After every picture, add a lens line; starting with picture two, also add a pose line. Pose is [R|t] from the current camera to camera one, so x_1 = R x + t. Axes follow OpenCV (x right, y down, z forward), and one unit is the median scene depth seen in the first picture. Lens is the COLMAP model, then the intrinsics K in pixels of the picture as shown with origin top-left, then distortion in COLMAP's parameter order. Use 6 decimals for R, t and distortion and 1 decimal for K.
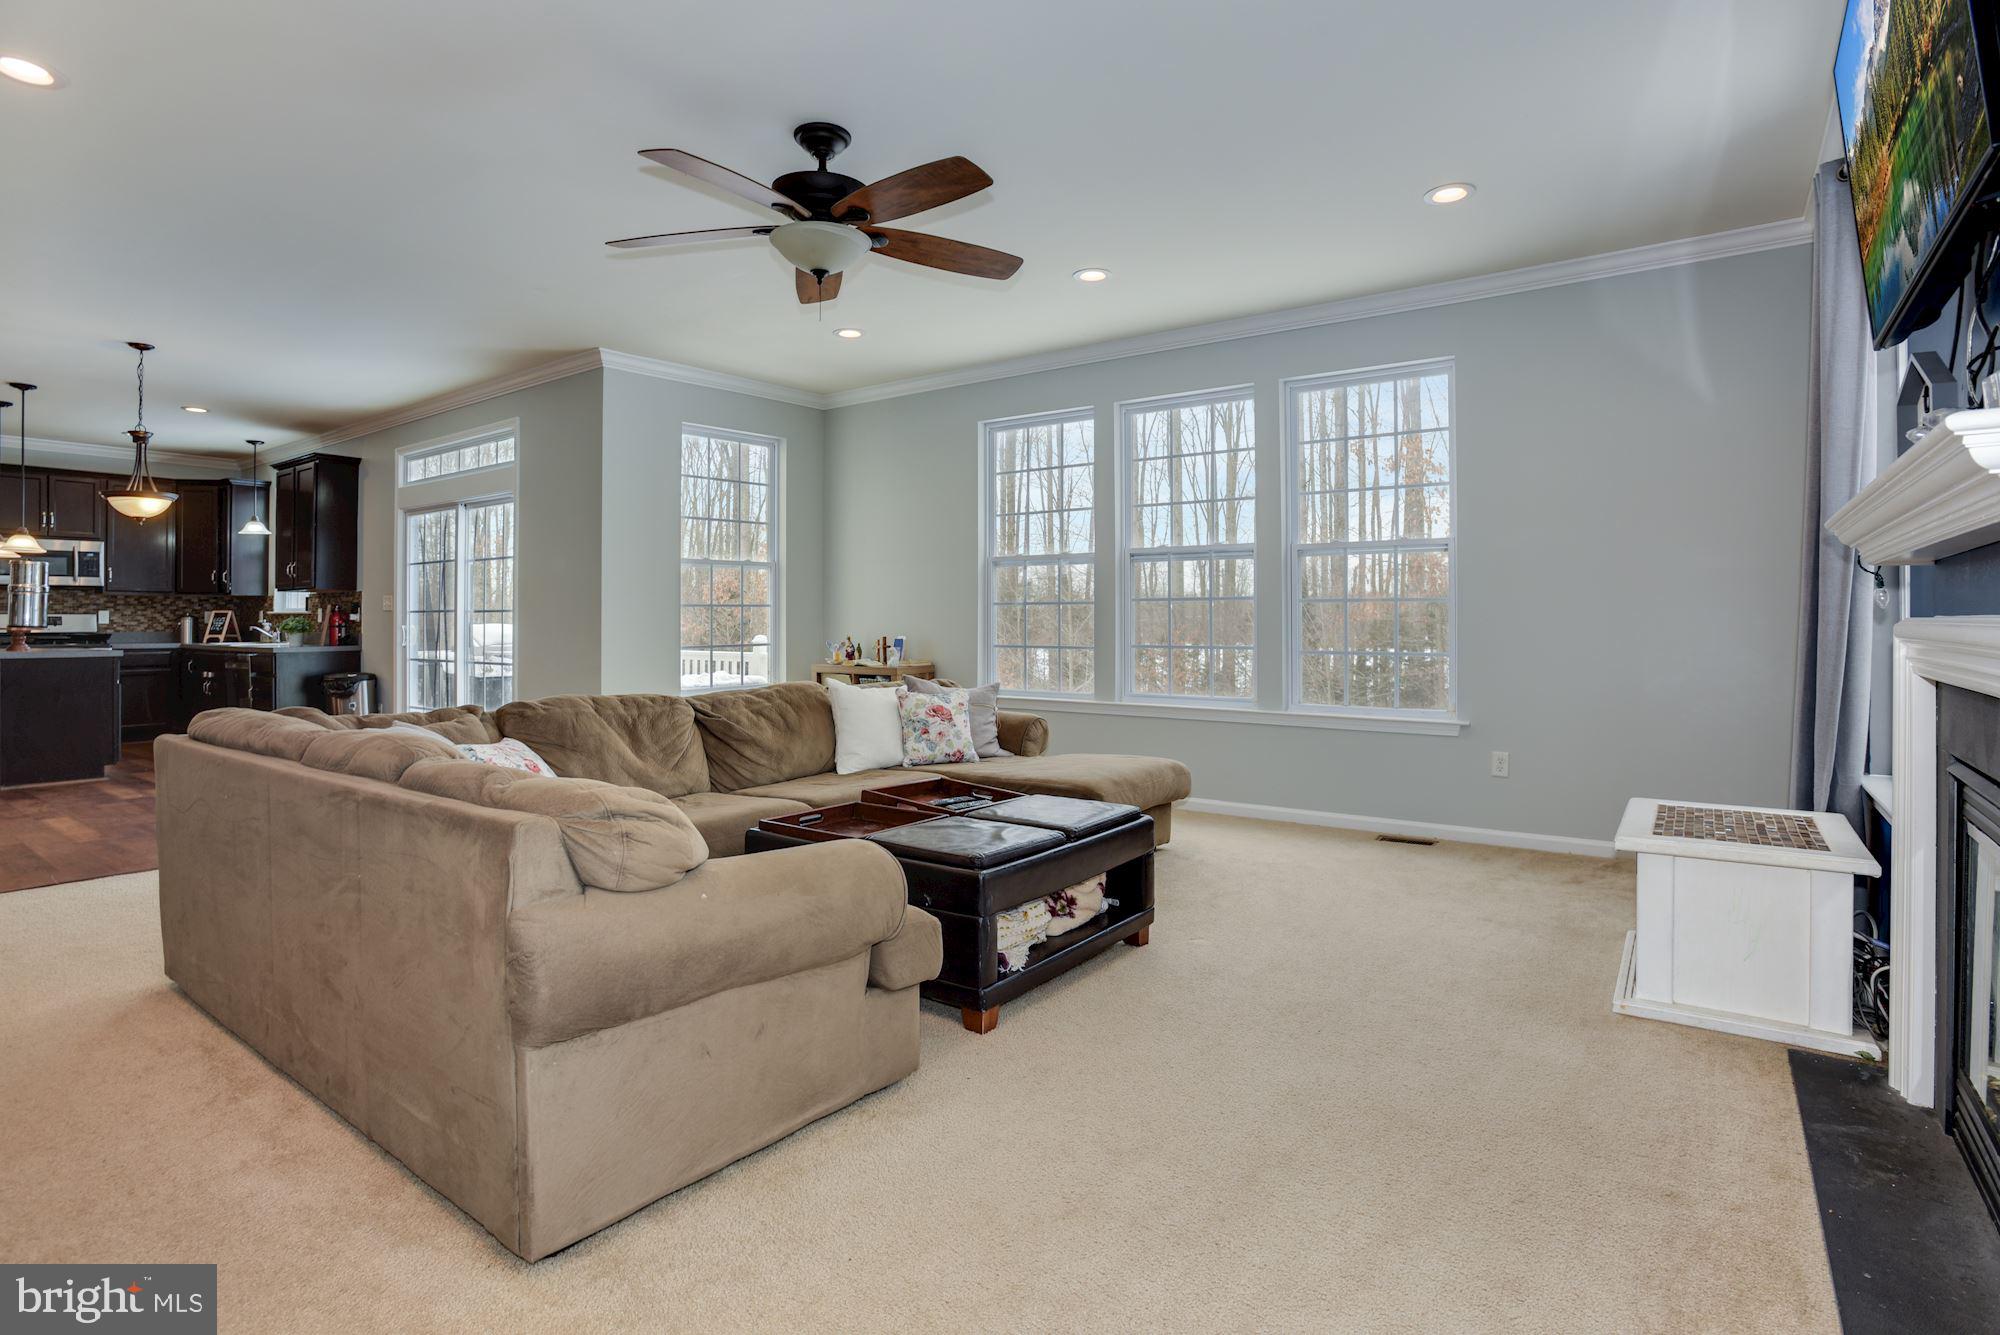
lens RADIAL K [[1018.8, 0, 1048.3], [0, 1018.8, 652.6], [0, 0, 1]] dist [-0.105213, 0.059588]
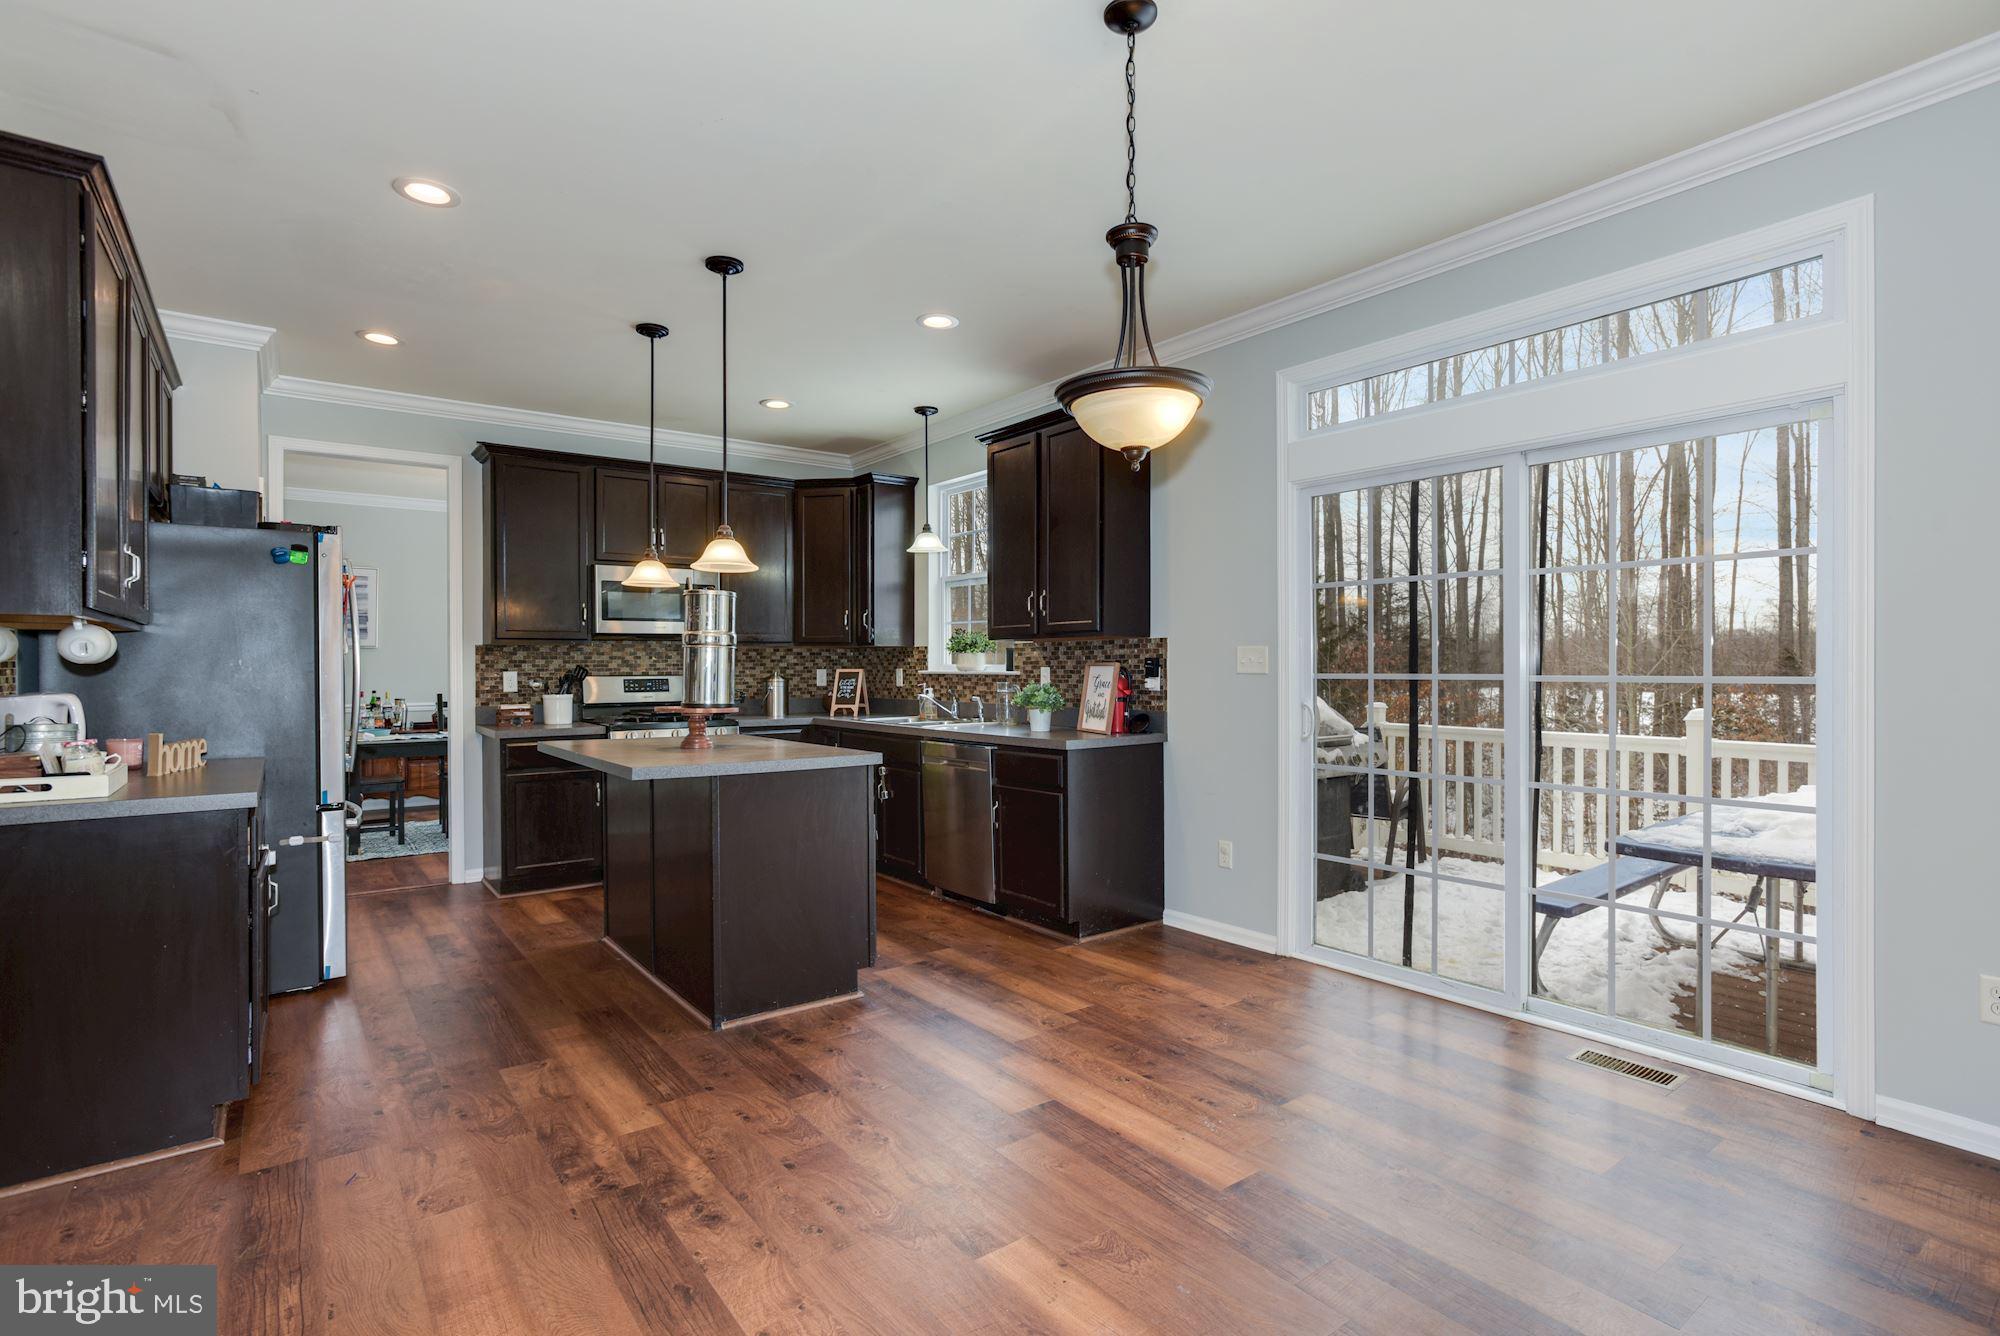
lens RADIAL K [[958.4, 0, 1010.6], [0, 958.4, 669.4], [0, 0, 1]] dist [-0.002699, 0.011378]
pose [[0.955483, -0.003102, -0.295029, -0.564049], [-0.004690, 0.999659, -0.025697, -0.026964], [0.295008, 0.025936, 0.955143, 0.404032]]
